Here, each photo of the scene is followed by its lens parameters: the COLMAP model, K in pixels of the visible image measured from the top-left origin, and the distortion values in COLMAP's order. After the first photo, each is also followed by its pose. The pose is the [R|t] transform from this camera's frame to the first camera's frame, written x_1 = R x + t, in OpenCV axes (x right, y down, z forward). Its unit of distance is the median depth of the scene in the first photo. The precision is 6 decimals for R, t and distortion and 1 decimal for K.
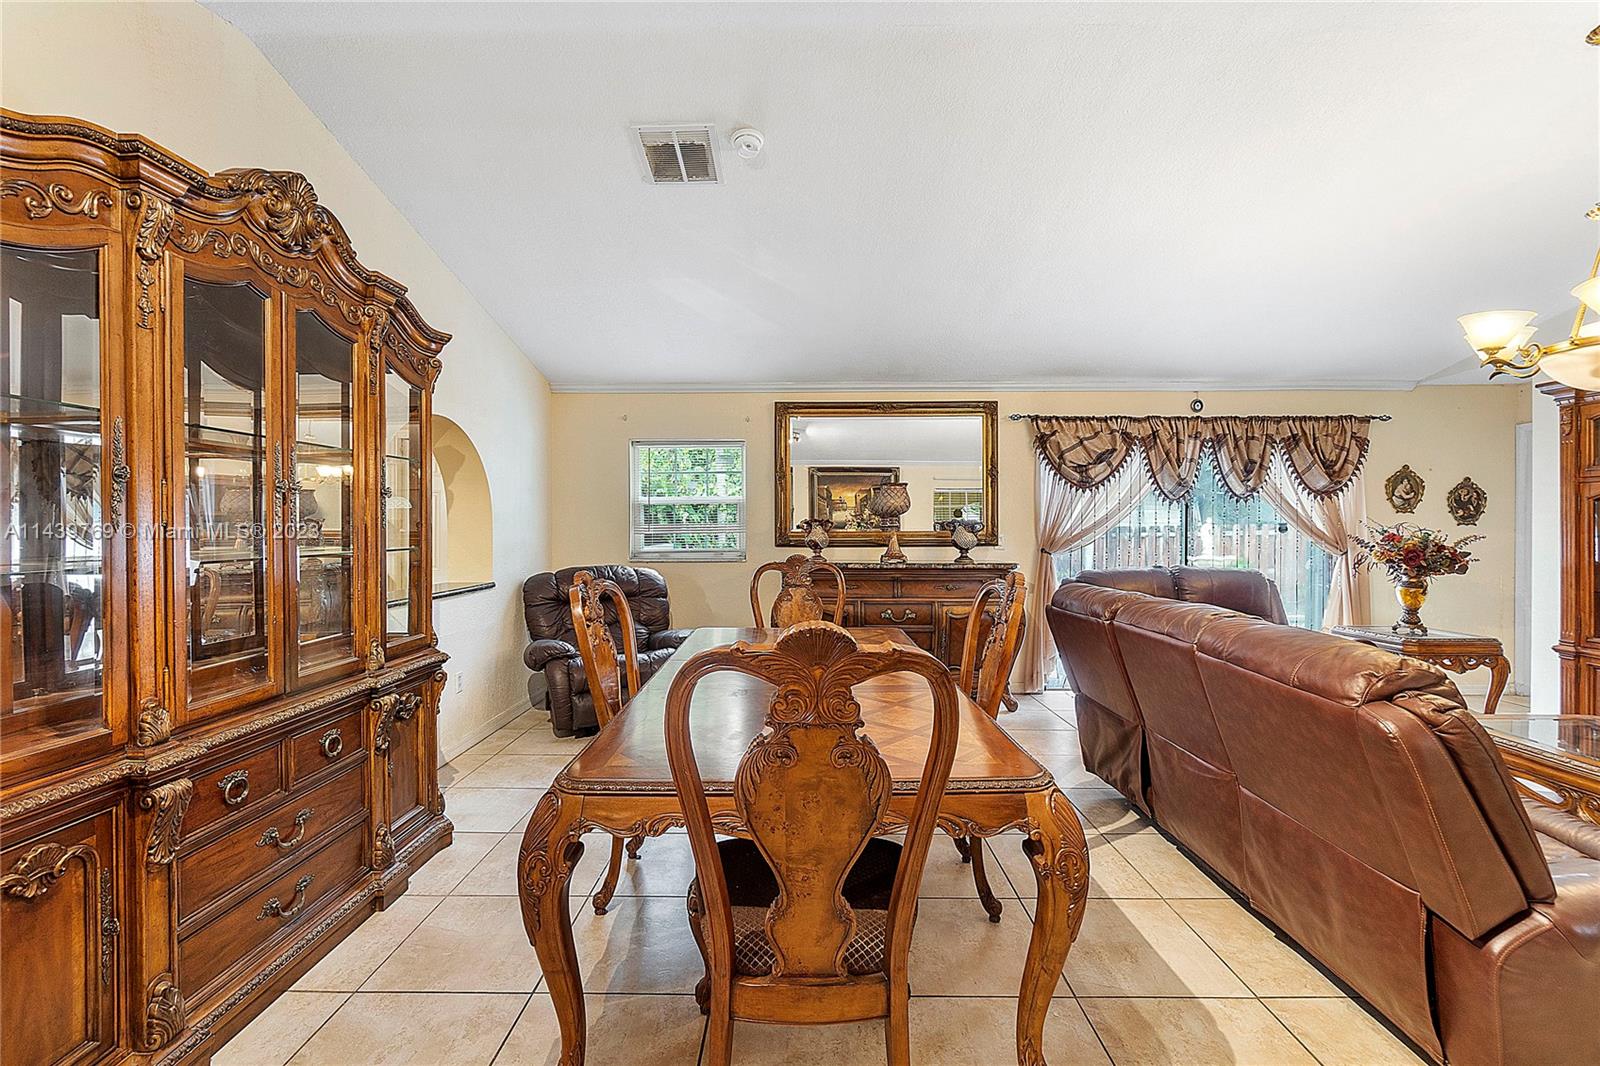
lens RADIAL K [[689.9, 0, 801.2], [0, 689.9, 531.4], [0, 0, 1]] dist [-0.012149, 0.001781]
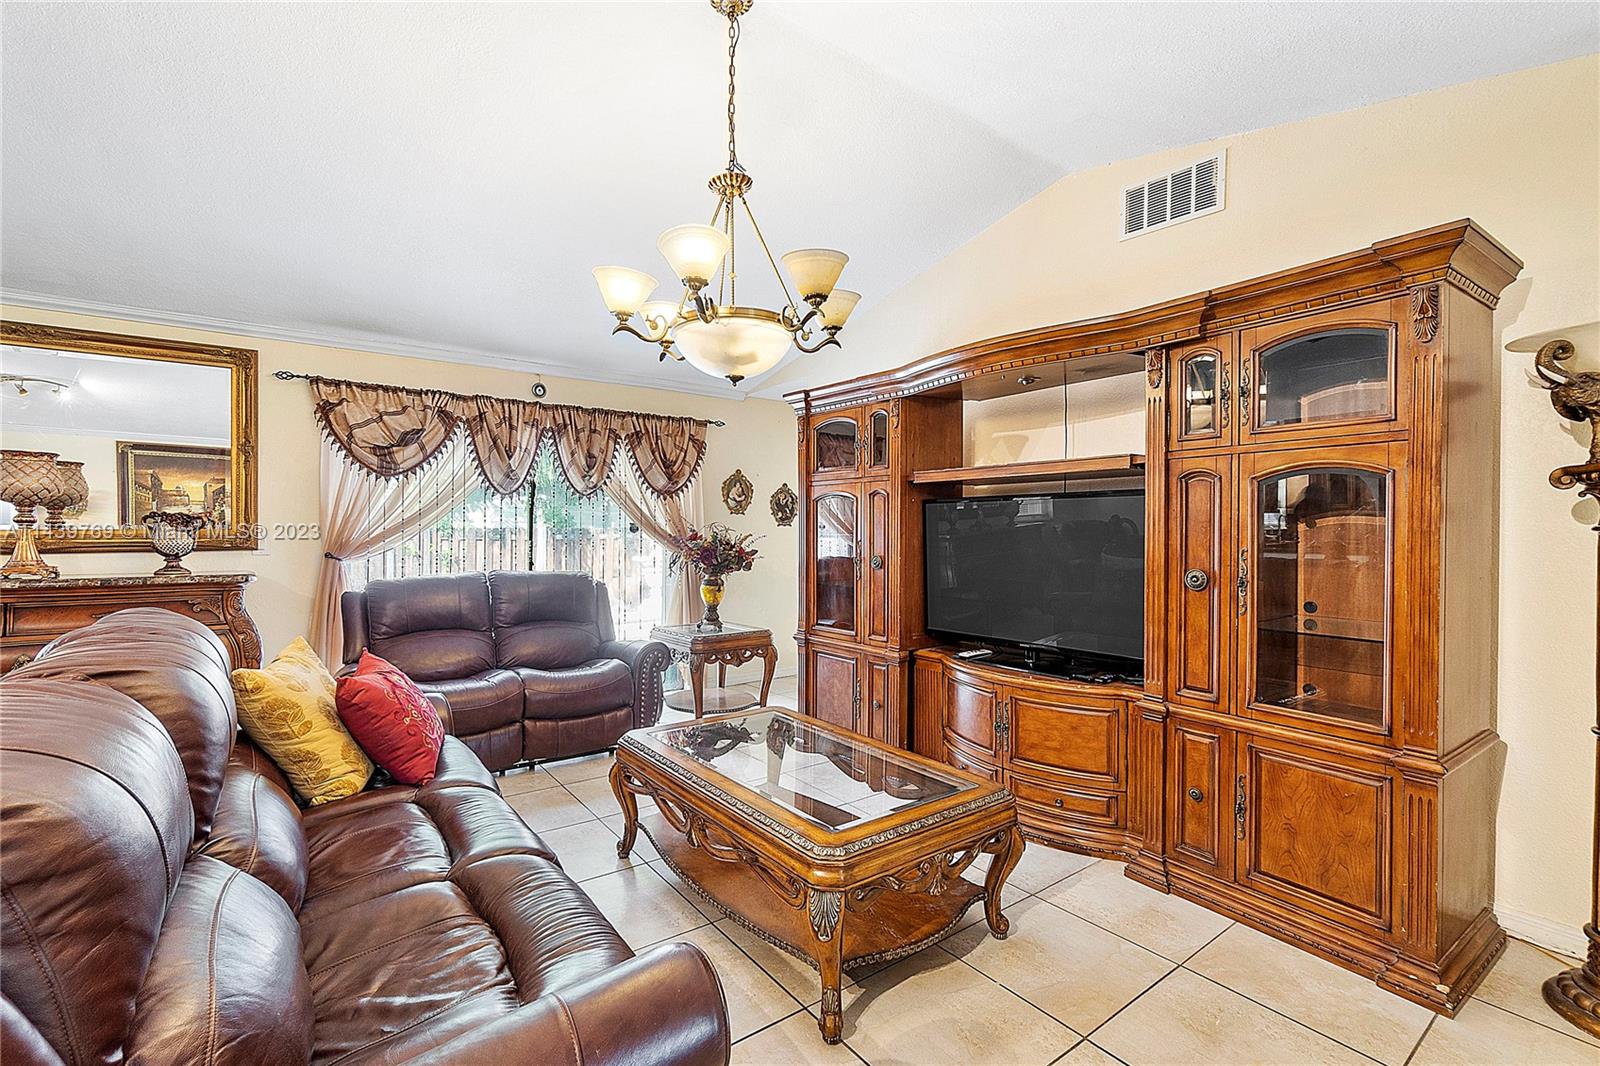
lens RADIAL K [[689.9, 0, 812.0], [0, 689.9, 531.4], [0, 0, 1]] dist [-0.012149, 0.001781]
pose [[0.790265, 0.002583, 0.612760, 0.314883], [0.001678, 0.999978, -0.006379, 0.007067], [-0.612763, 0.006070, 0.790243, 0.075749]]
